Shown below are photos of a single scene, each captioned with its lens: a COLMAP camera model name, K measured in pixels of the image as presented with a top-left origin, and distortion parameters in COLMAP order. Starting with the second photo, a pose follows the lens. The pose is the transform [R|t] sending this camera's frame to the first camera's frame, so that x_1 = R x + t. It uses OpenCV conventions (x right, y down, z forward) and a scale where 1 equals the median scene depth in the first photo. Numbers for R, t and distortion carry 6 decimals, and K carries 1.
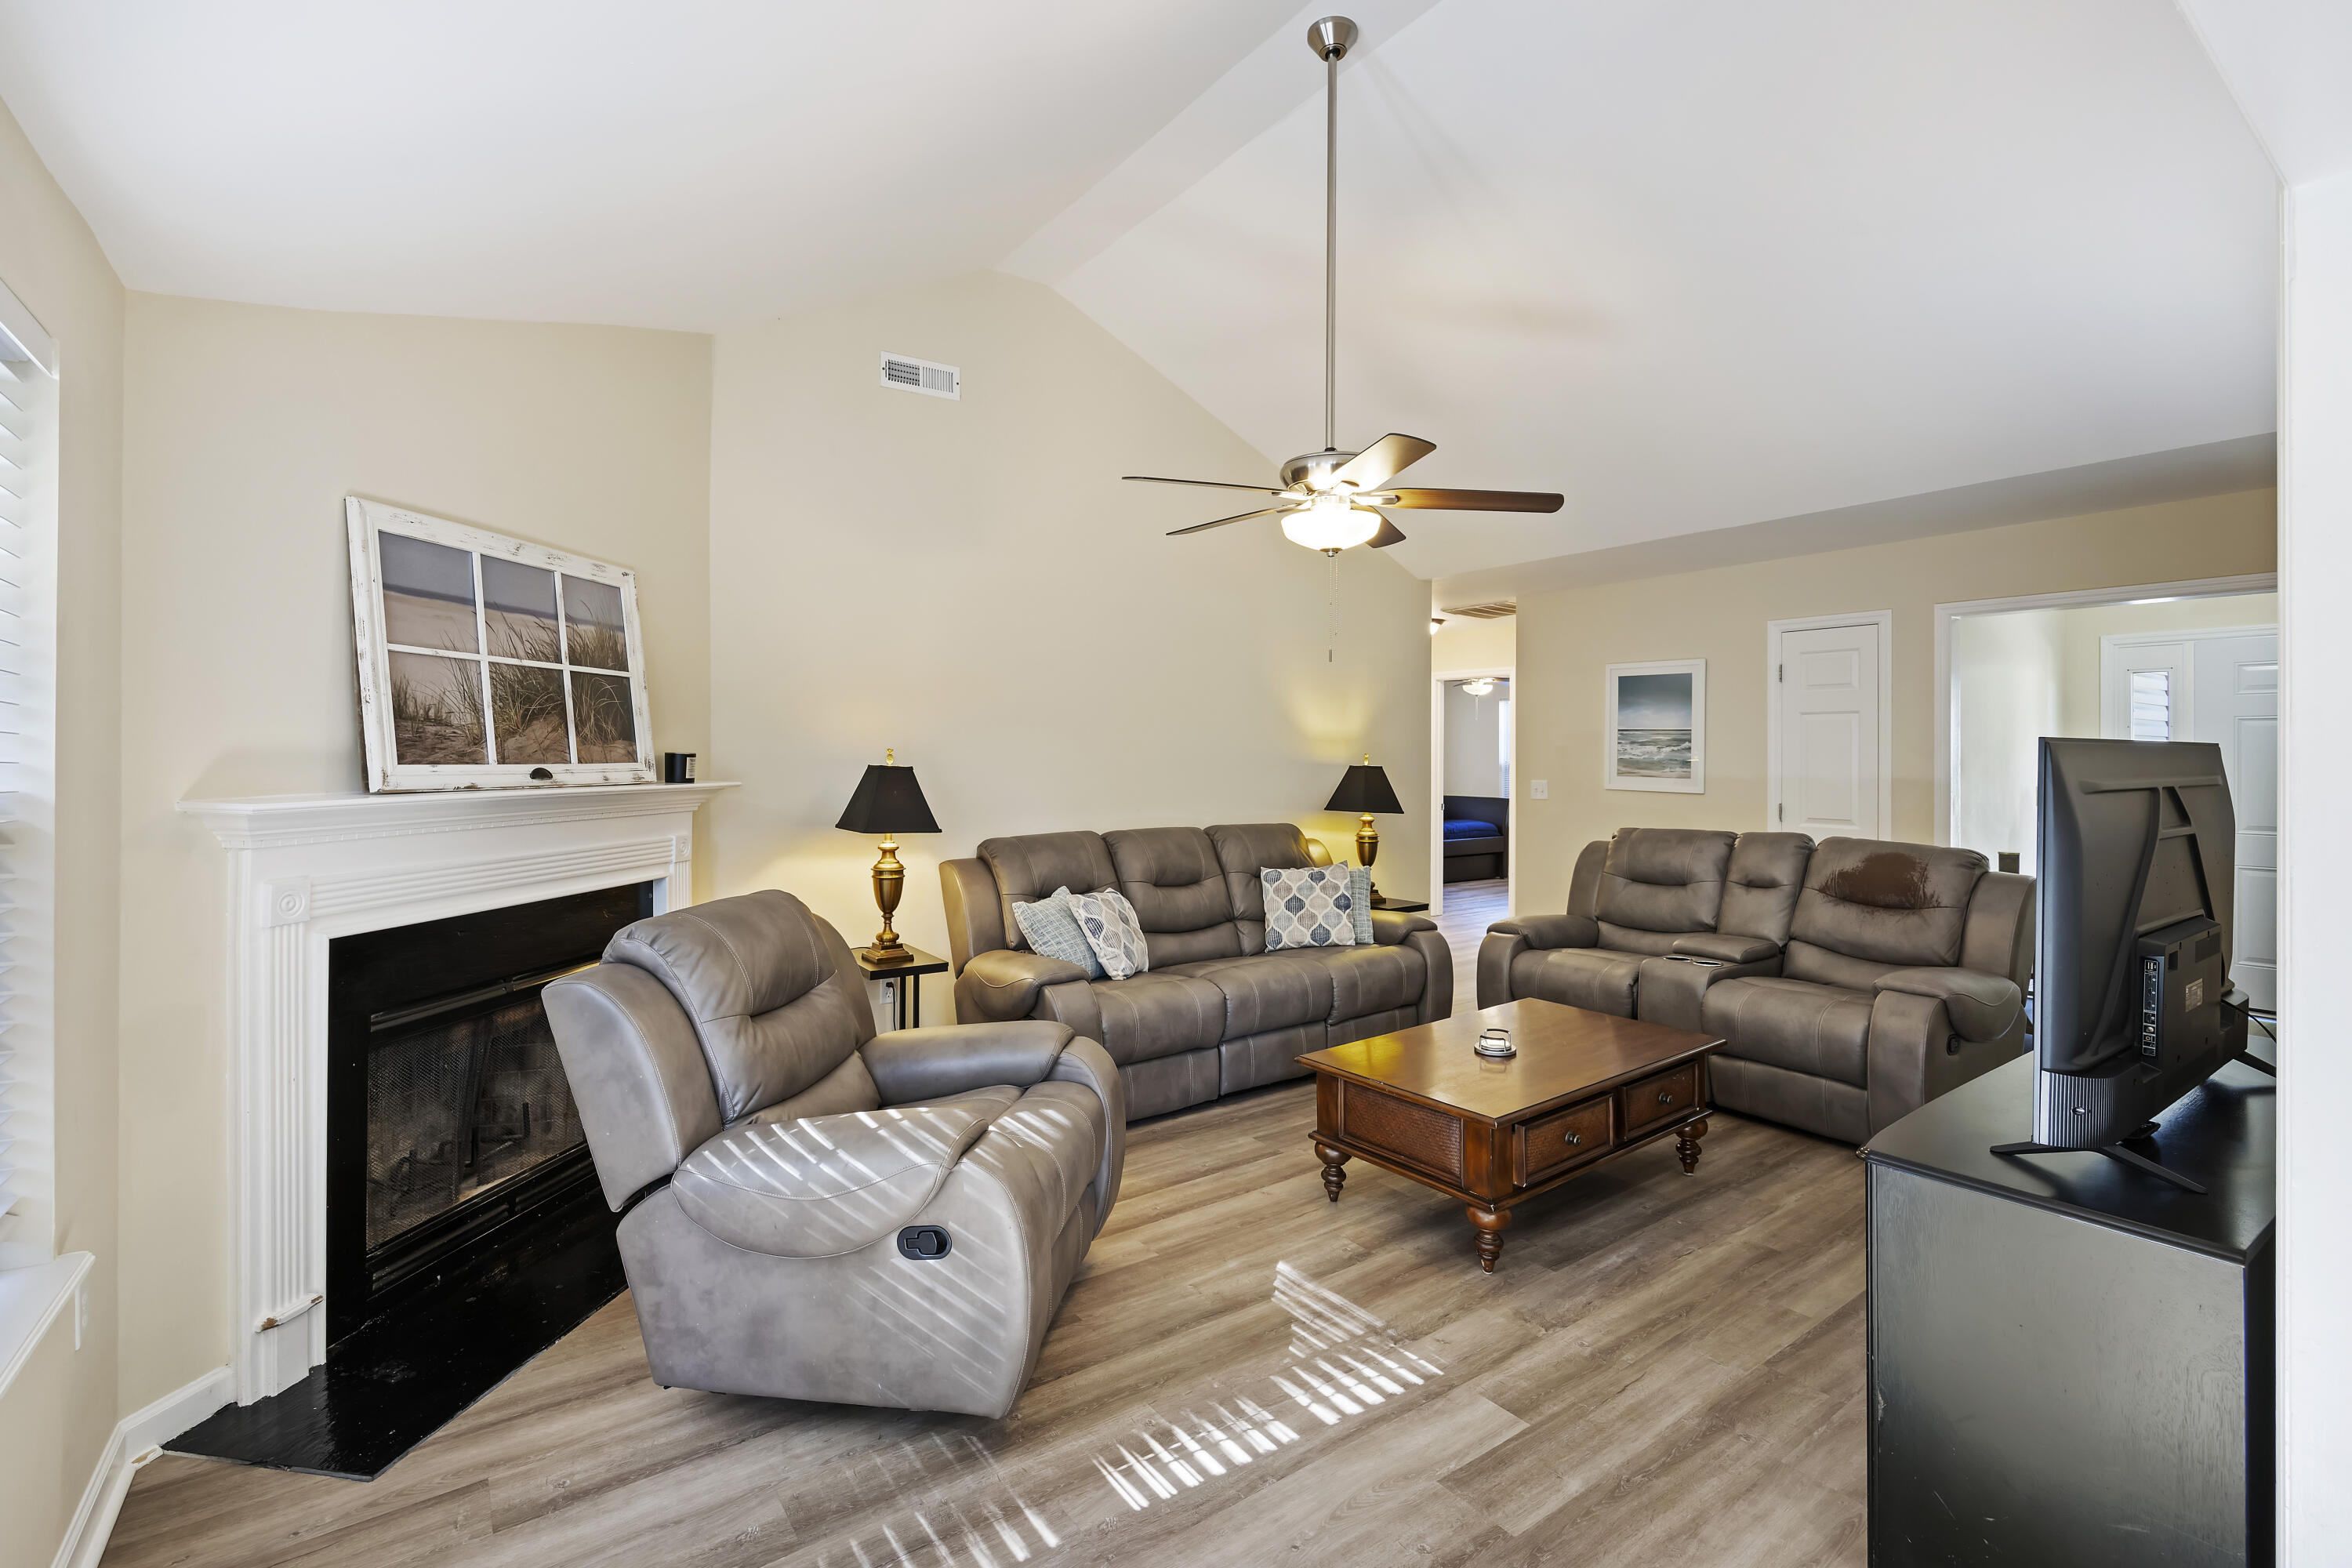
lens RADIAL K [[1040.0, 0, 1176.9], [0, 1040.0, 754.5], [0, 0, 1]] dist [-0.009054, 0.001025]
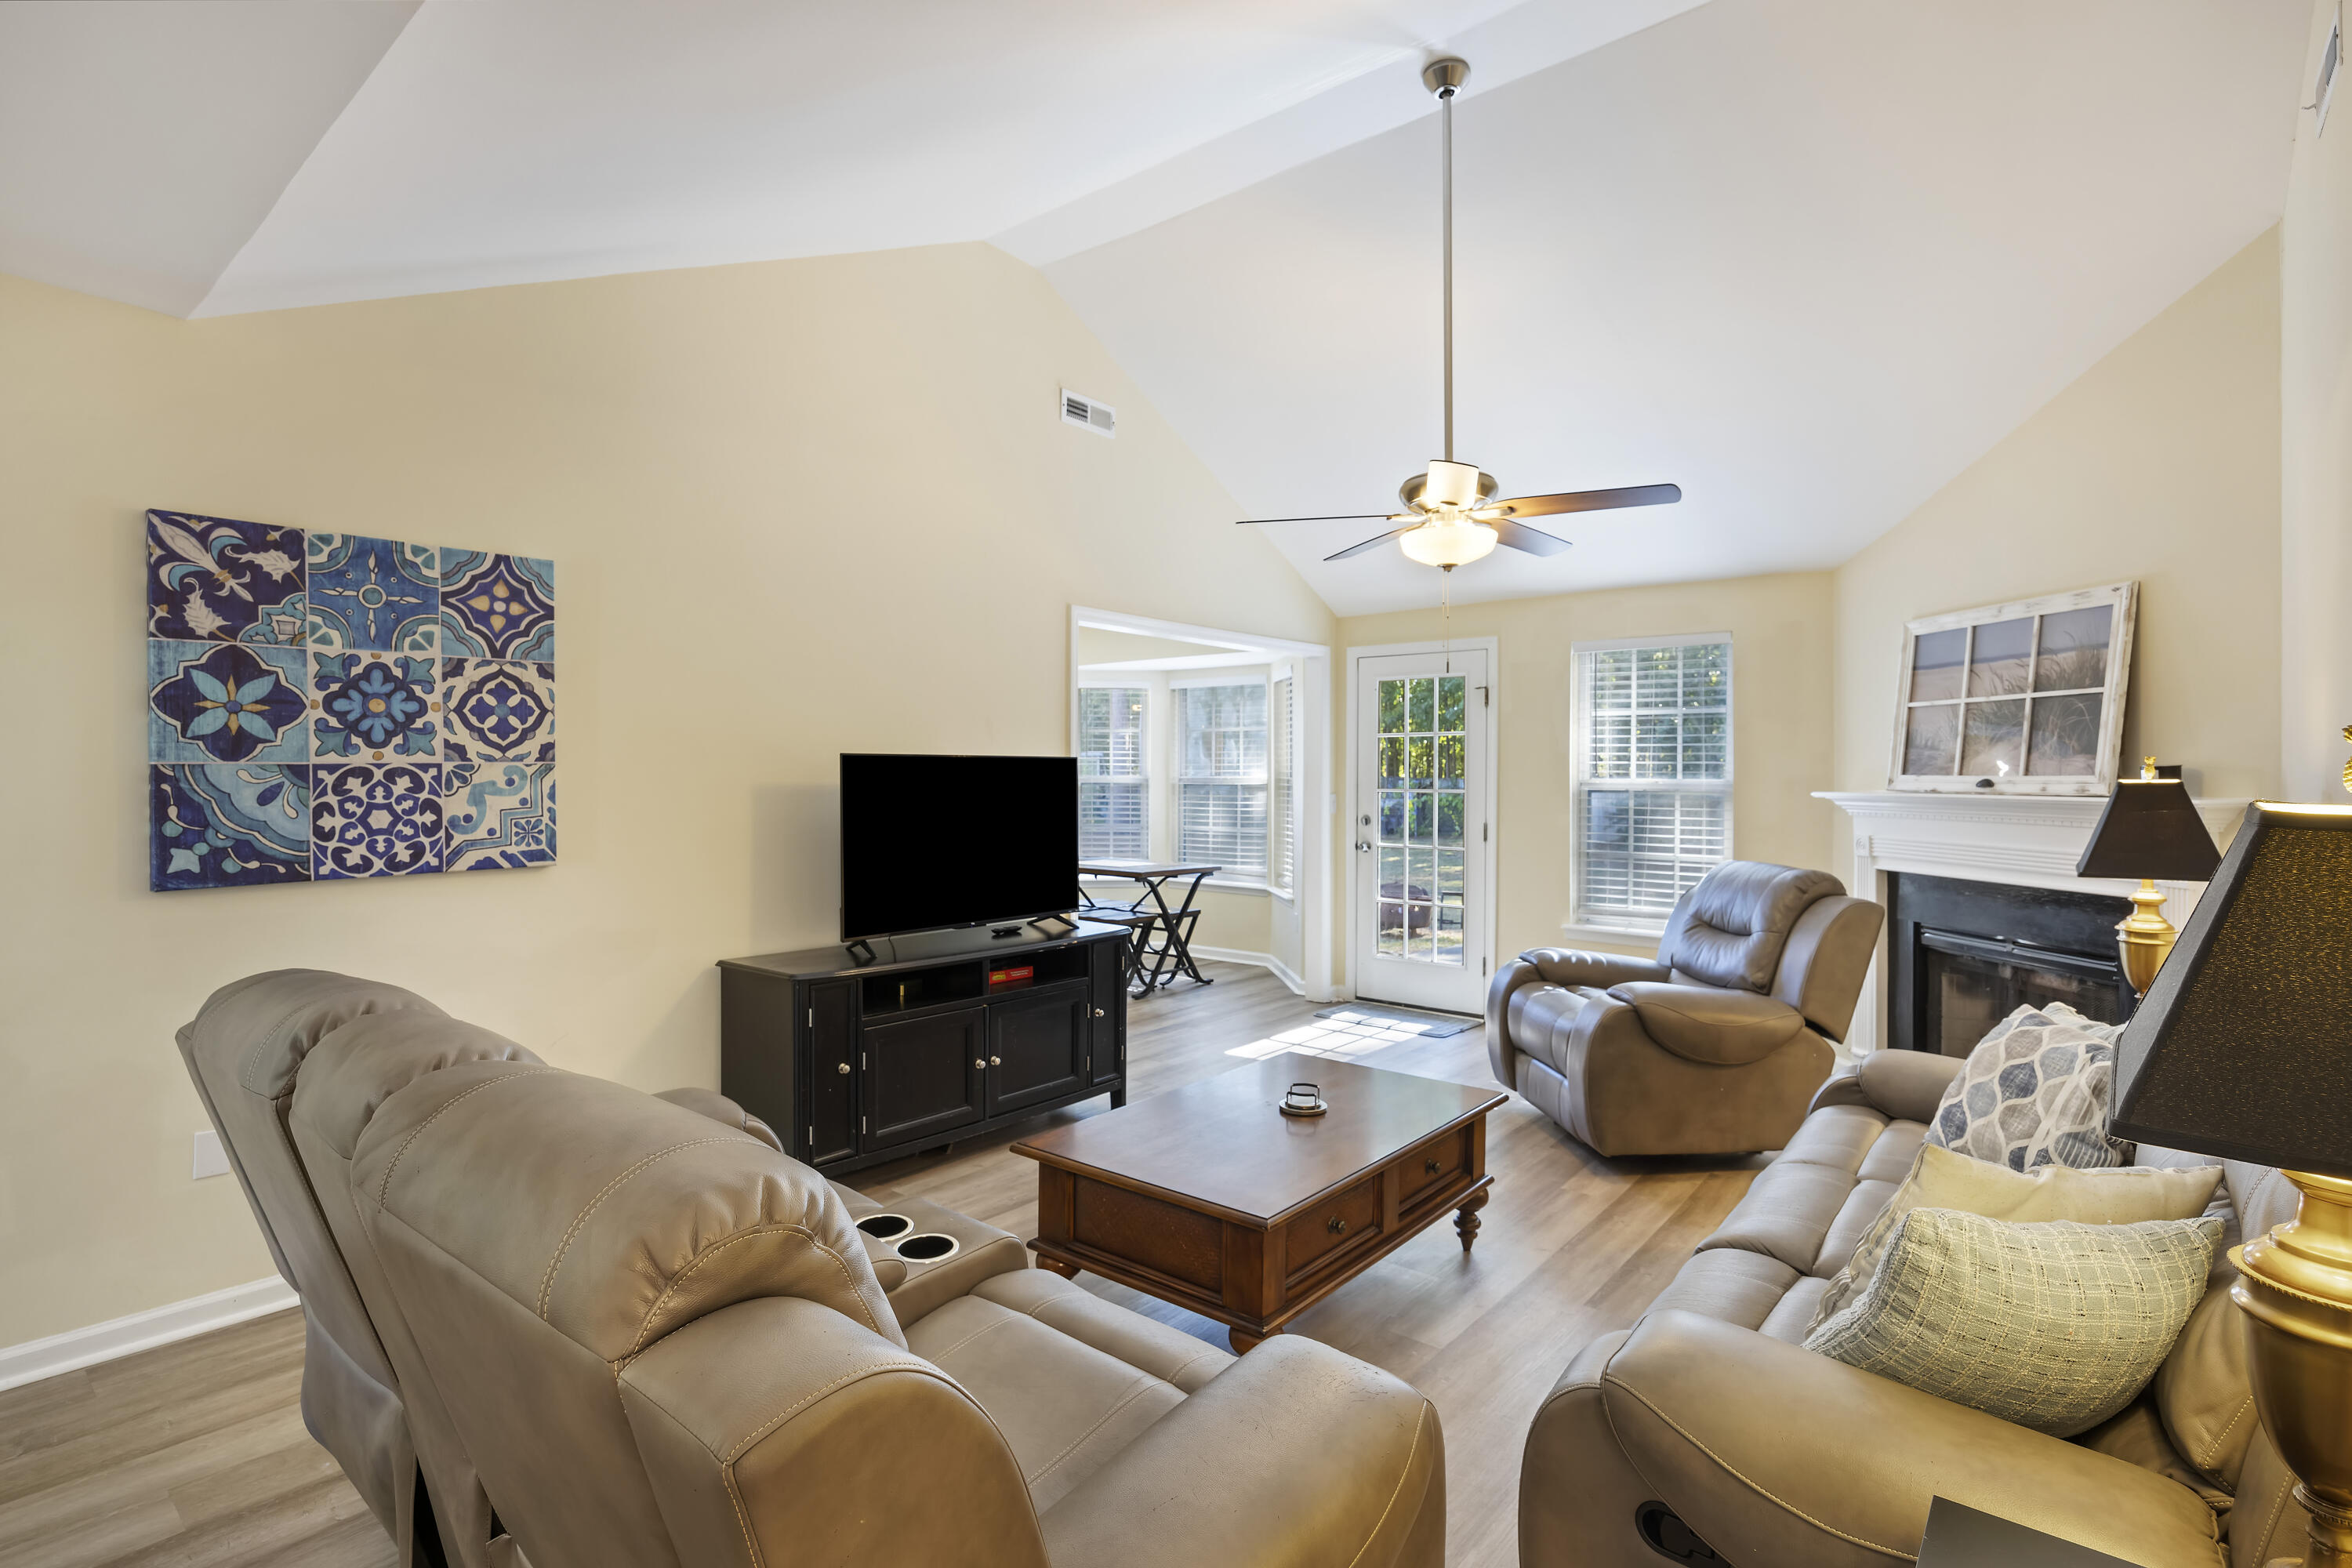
lens RADIAL K [[1123.8, 0, 1187.9], [0, 1123.8, 782.3], [0, 0, 1]] dist [-0.011898, -0.001317]
pose [[-0.965457, -0.003947, -0.260532, 0.719218], [-0.005749, 0.999965, 0.006158, 0.014527], [0.260498, 0.007443, -0.965446, 2.093176]]
